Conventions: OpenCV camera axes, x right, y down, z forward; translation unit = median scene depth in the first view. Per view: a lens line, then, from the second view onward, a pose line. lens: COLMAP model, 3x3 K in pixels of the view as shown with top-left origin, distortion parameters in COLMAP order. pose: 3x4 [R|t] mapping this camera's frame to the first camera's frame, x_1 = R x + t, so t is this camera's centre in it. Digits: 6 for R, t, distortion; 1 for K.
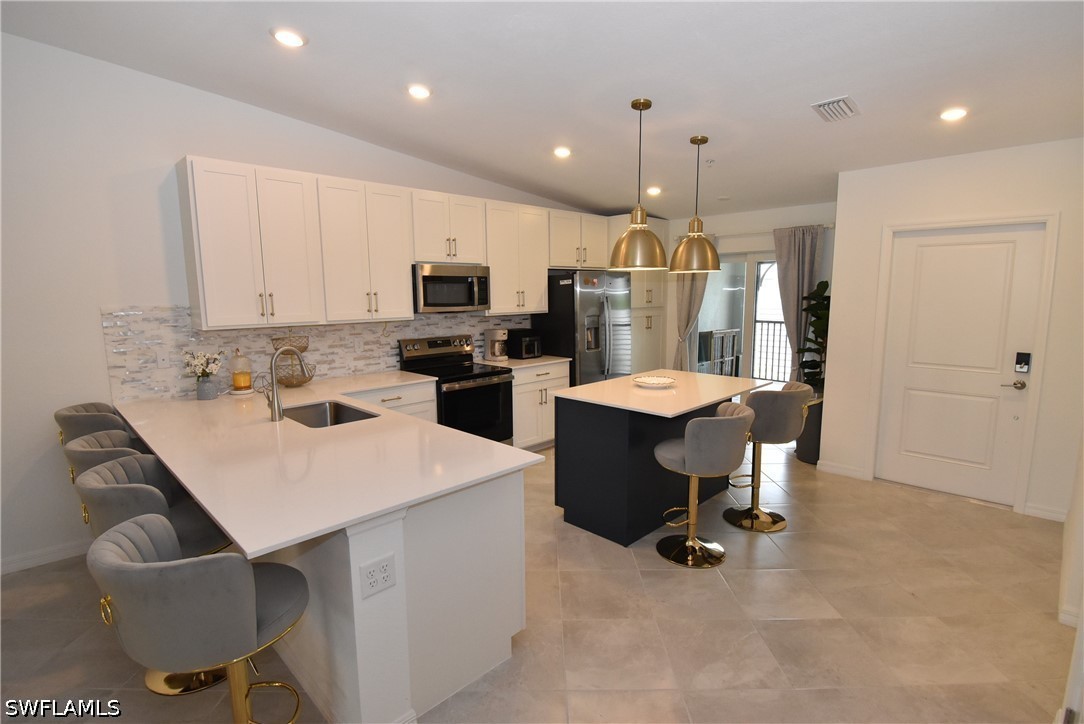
lens RADIAL K [[524.5, 0, 541.0], [0, 524.5, 365.7], [0, 0, 1]] dist [-0.009844, -0.004918]
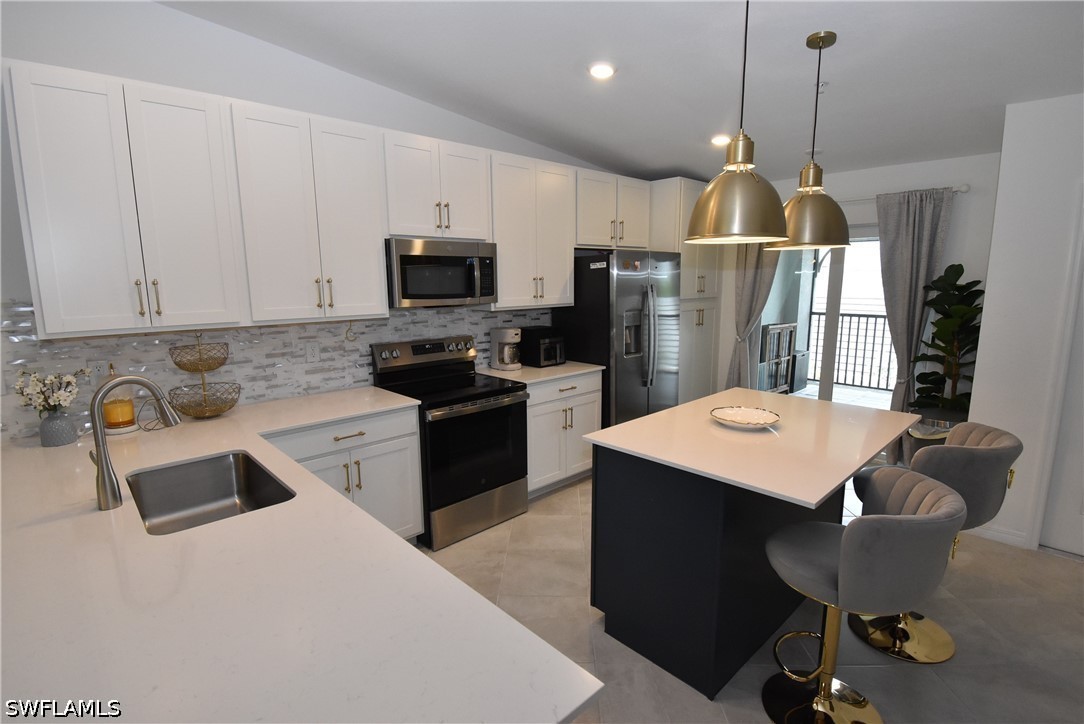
lens RADIAL K [[516.3, 0, 540.0], [0, 516.3, 366.4], [0, 0, 1]] dist [-0.011694, -0.004448]
pose [[0.999535, 0.006252, -0.029831, -0.016243], [-0.005386, 0.999564, 0.029035, -0.042777], [0.029999, -0.028861, 0.999133, 0.305280]]
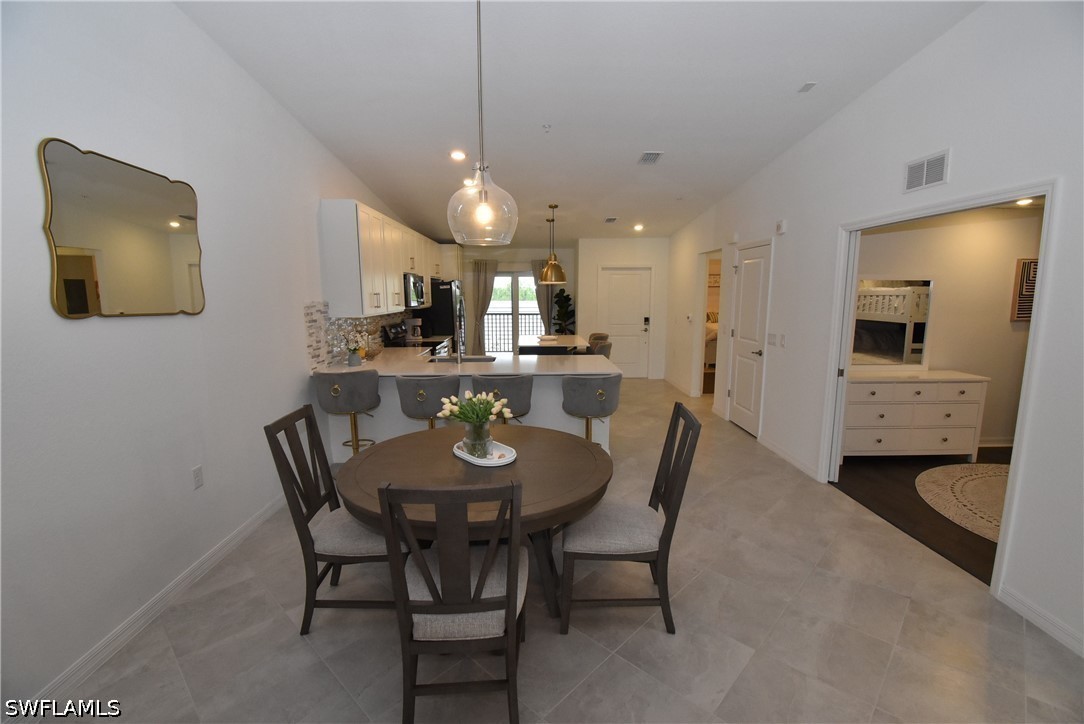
lens RADIAL K [[479.5, 0, 540.5], [0, 479.5, 365.4], [0, 0, 1]] dist [0.003668, -0.011415]
pose [[0.691004, -0.102285, 0.715577, -0.972391], [0.098622, 0.994021, 0.046851, 0.040328], [-0.716091, 0.038197, 0.696961, -0.233344]]
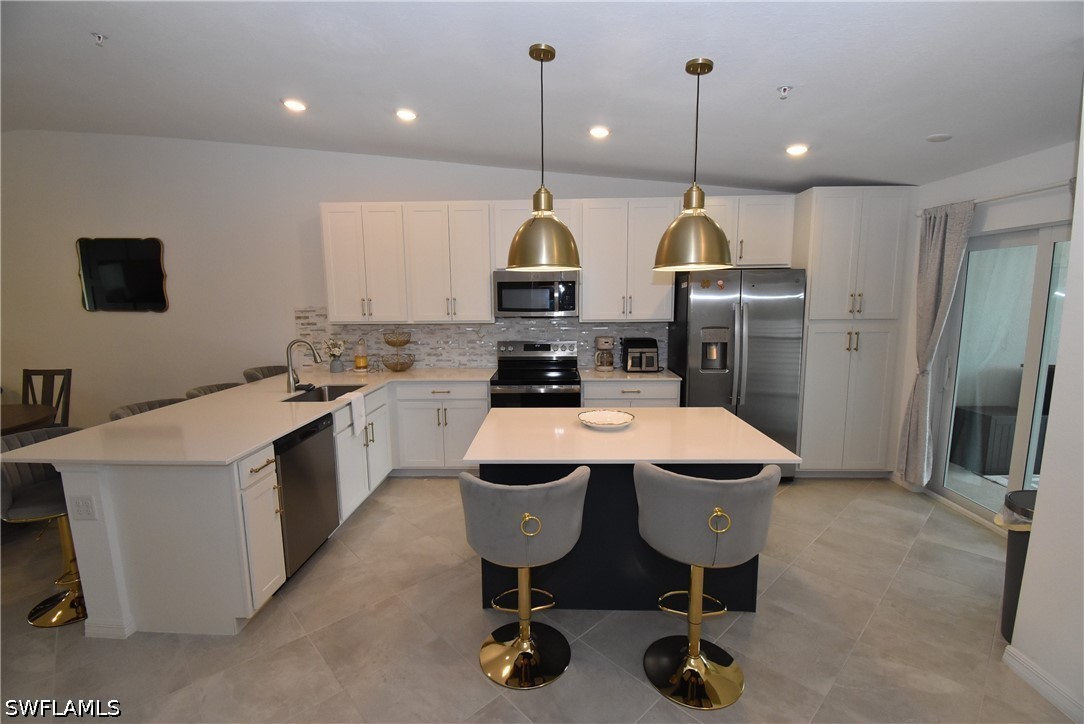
lens RADIAL K [[479.5, 0, 541.7], [0, 479.5, 357.2], [0, 0, 1]] dist [0.003668, -0.011415]
pose [[0.686821, 0.091107, -0.721094, 0.543297], [-0.099560, 0.994554, 0.030829, -0.057771], [0.719976, 0.050619, 0.692151, 0.388423]]
